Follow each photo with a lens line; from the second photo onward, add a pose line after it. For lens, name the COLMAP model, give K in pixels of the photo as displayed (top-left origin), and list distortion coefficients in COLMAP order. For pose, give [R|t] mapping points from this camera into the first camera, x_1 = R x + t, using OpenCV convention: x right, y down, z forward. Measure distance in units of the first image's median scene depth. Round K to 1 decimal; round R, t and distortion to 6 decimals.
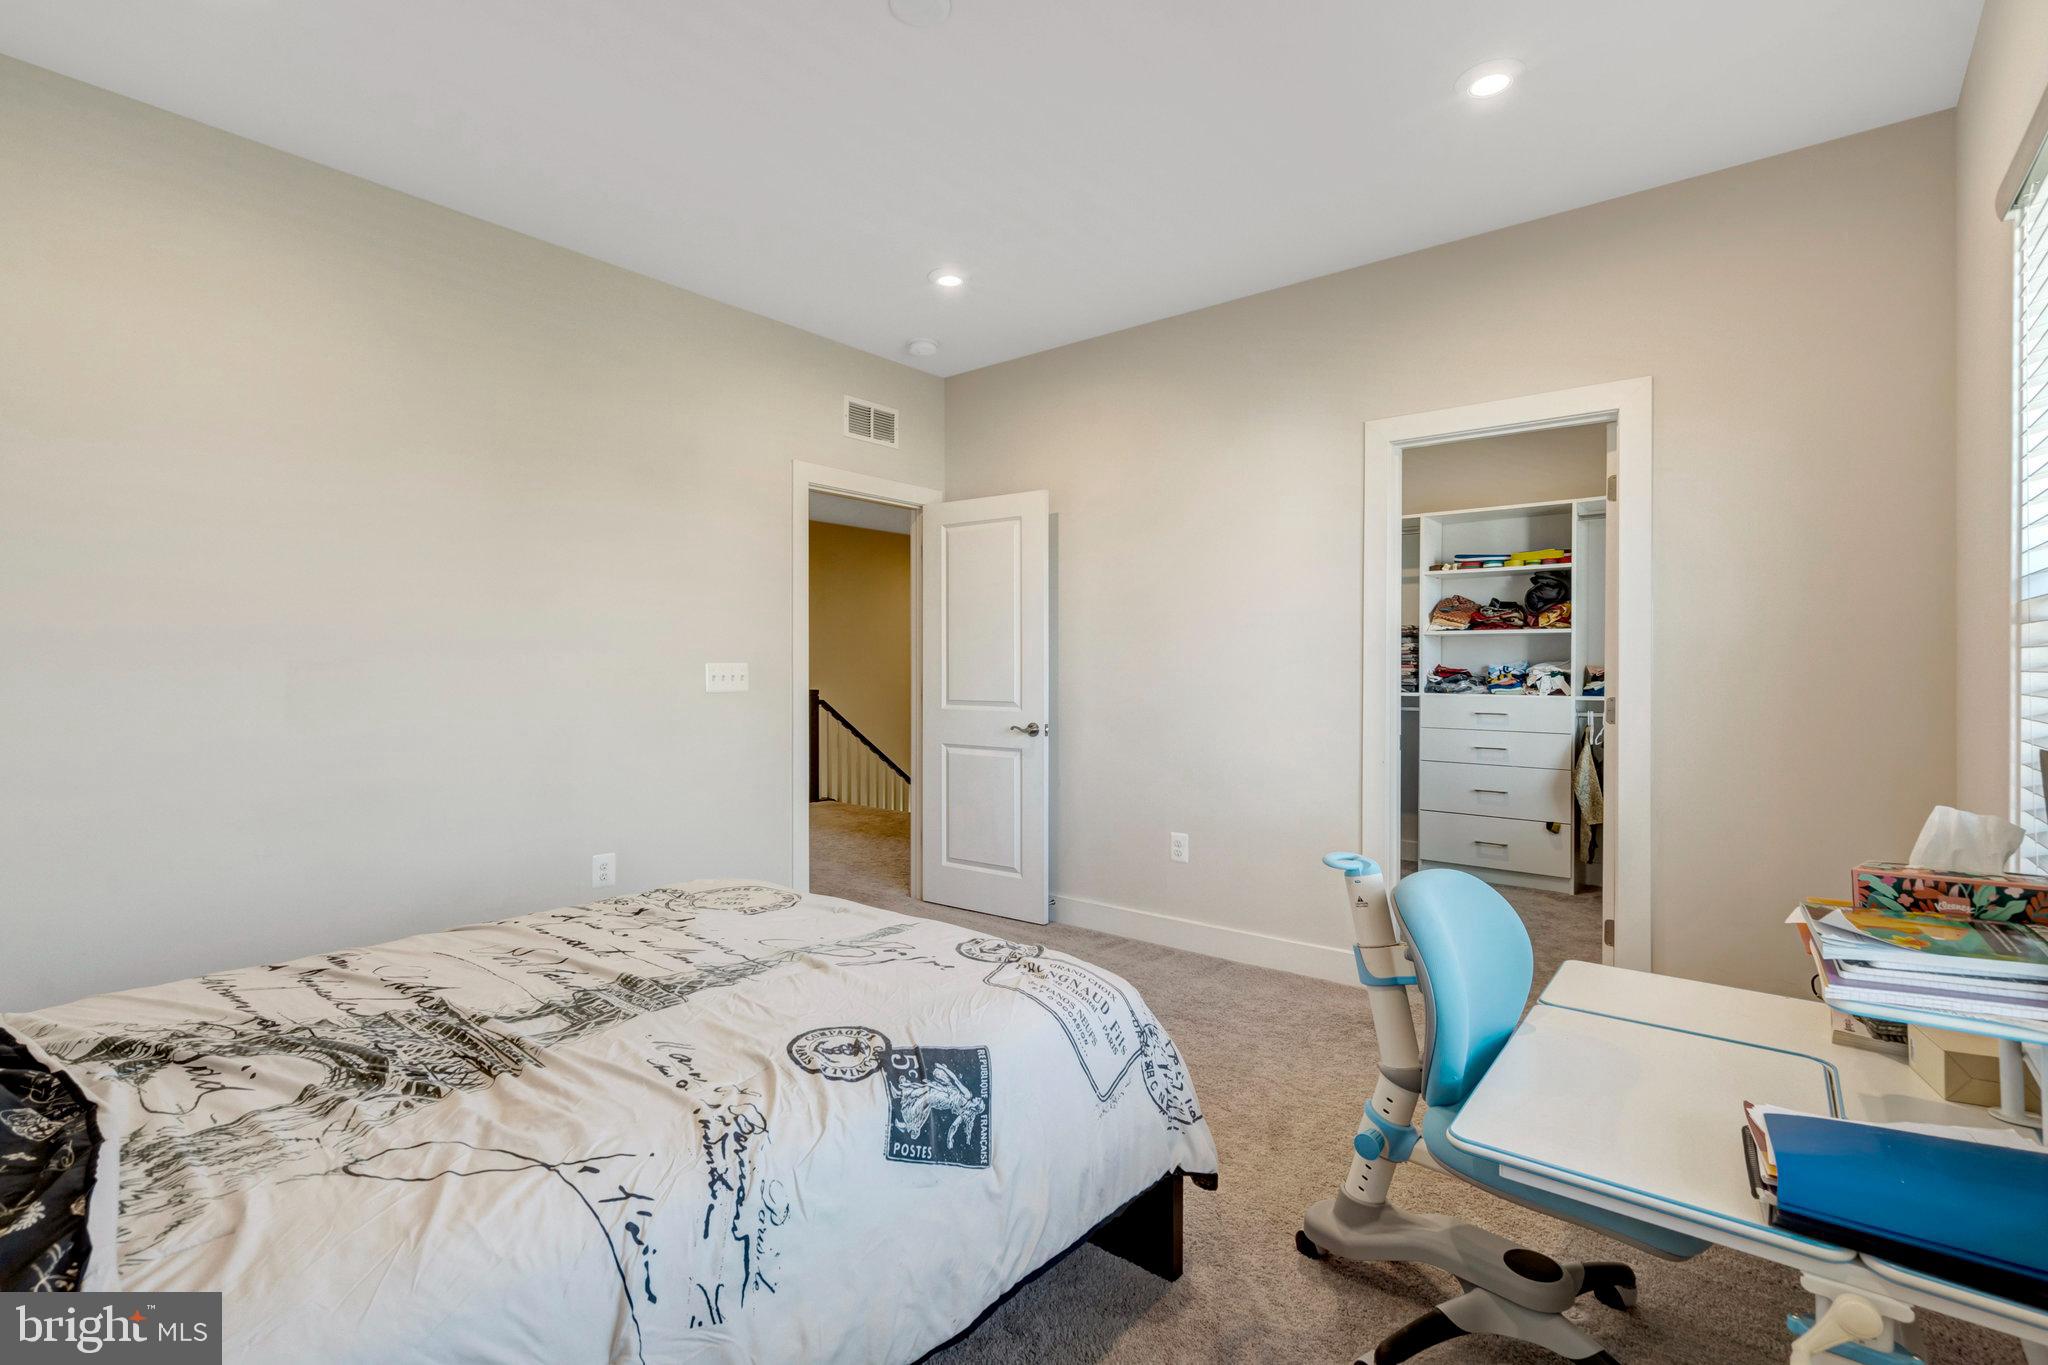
lens RADIAL K [[946.4, 0, 1030.1], [0, 946.4, 670.4], [0, 0, 1]] dist [-0.006393, 0.002719]
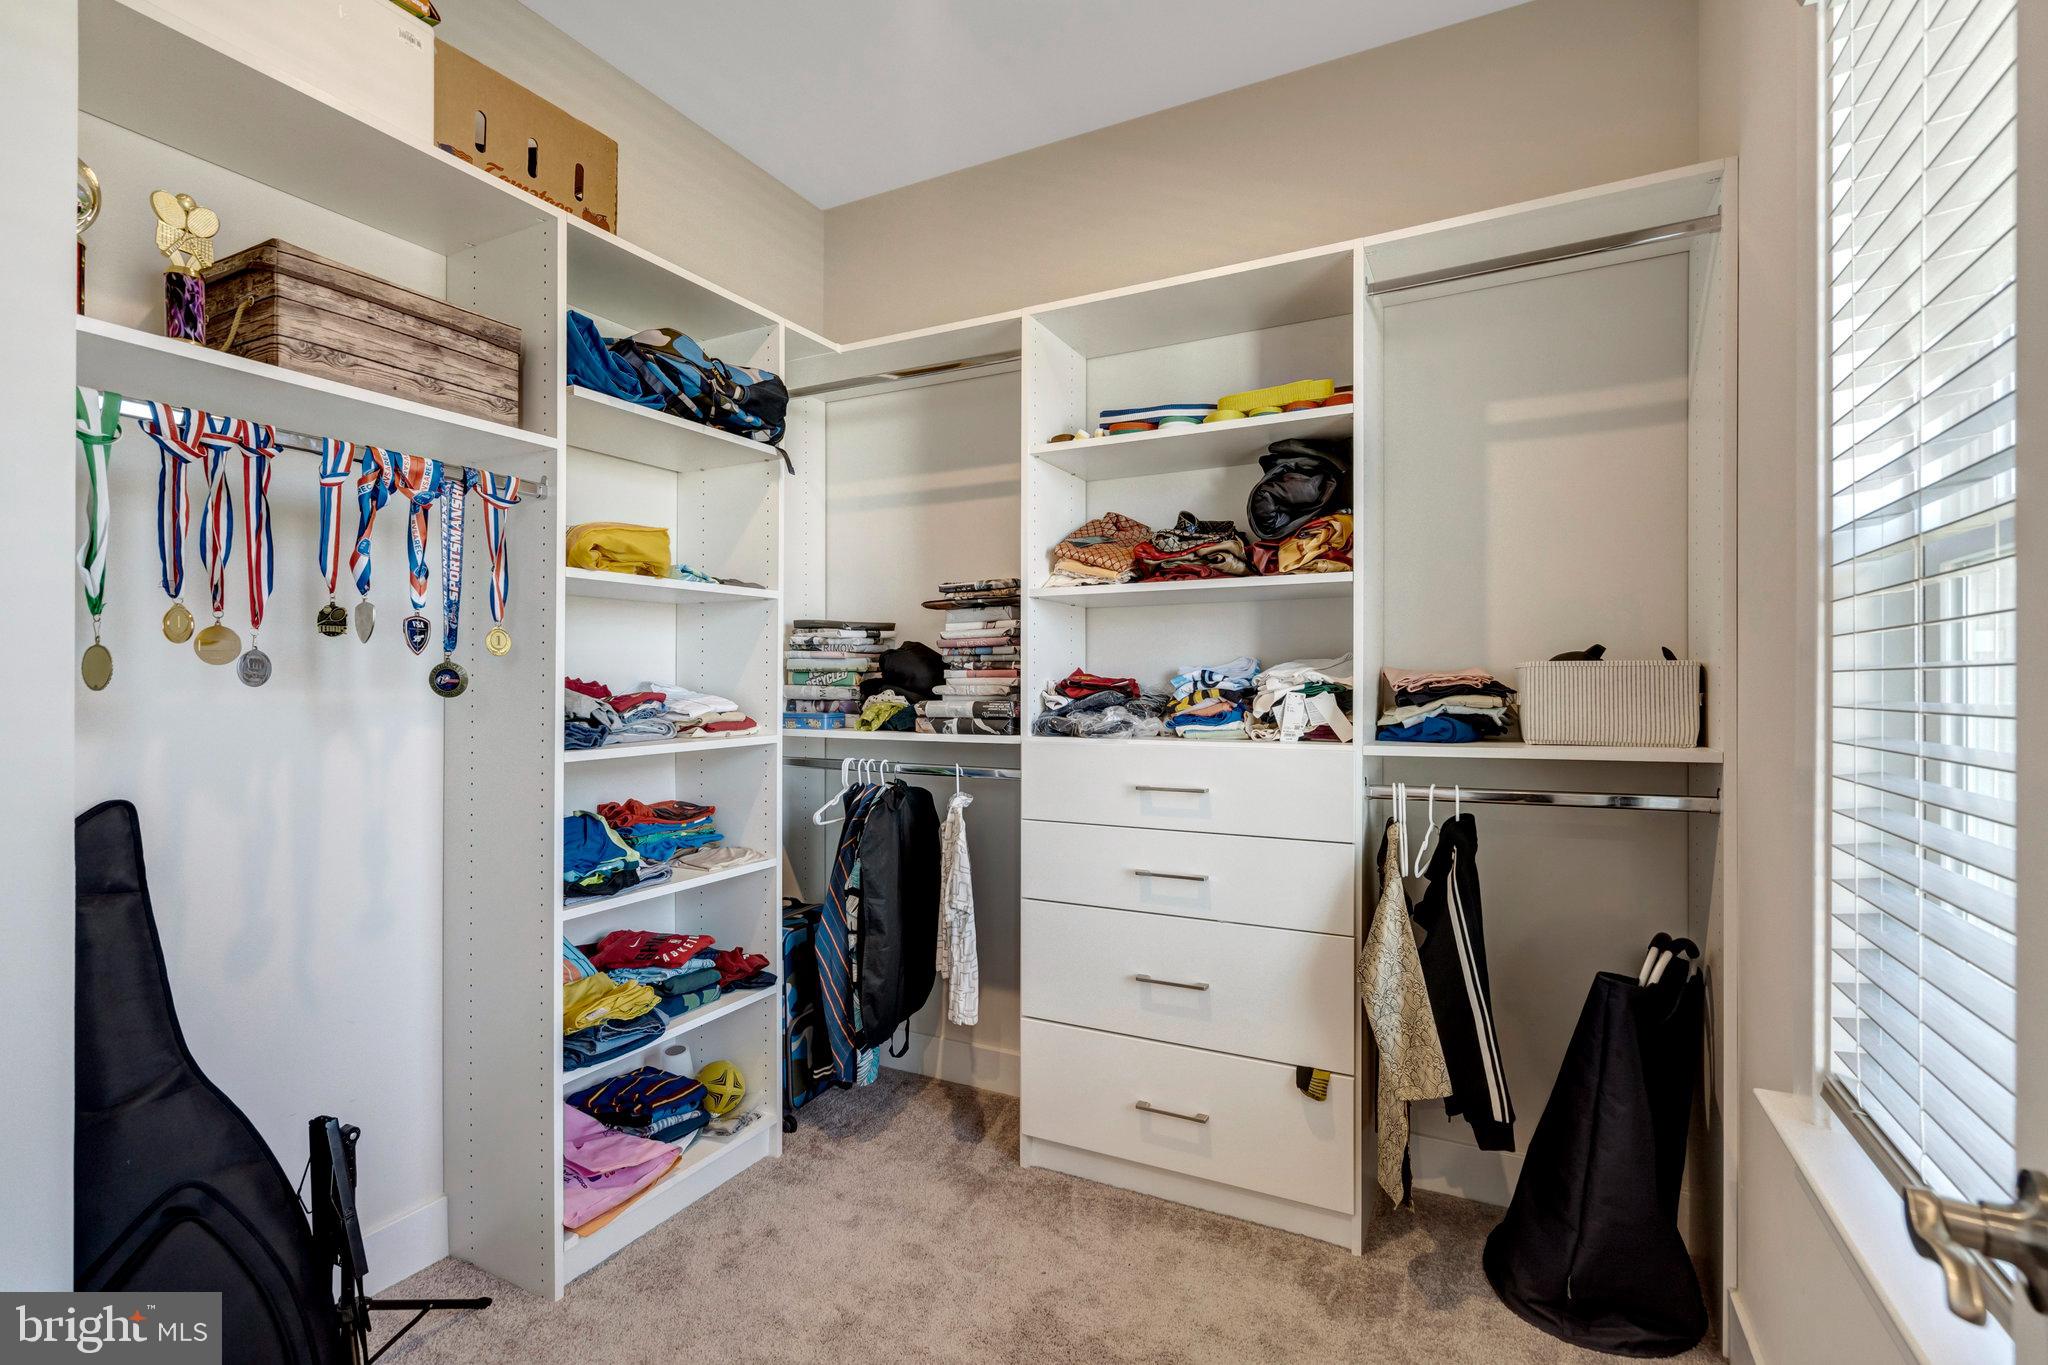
lens RADIAL K [[946.4, 0, 1030.2], [0, 946.4, 692.8], [0, 0, 1]] dist [-0.006393, 0.002719]
pose [[0.980220, -0.006551, 0.197804, 0.348925], [0.006132, 0.999977, 0.002732, 0.003609], [-0.197817, -0.001465, 0.980238, 0.615324]]
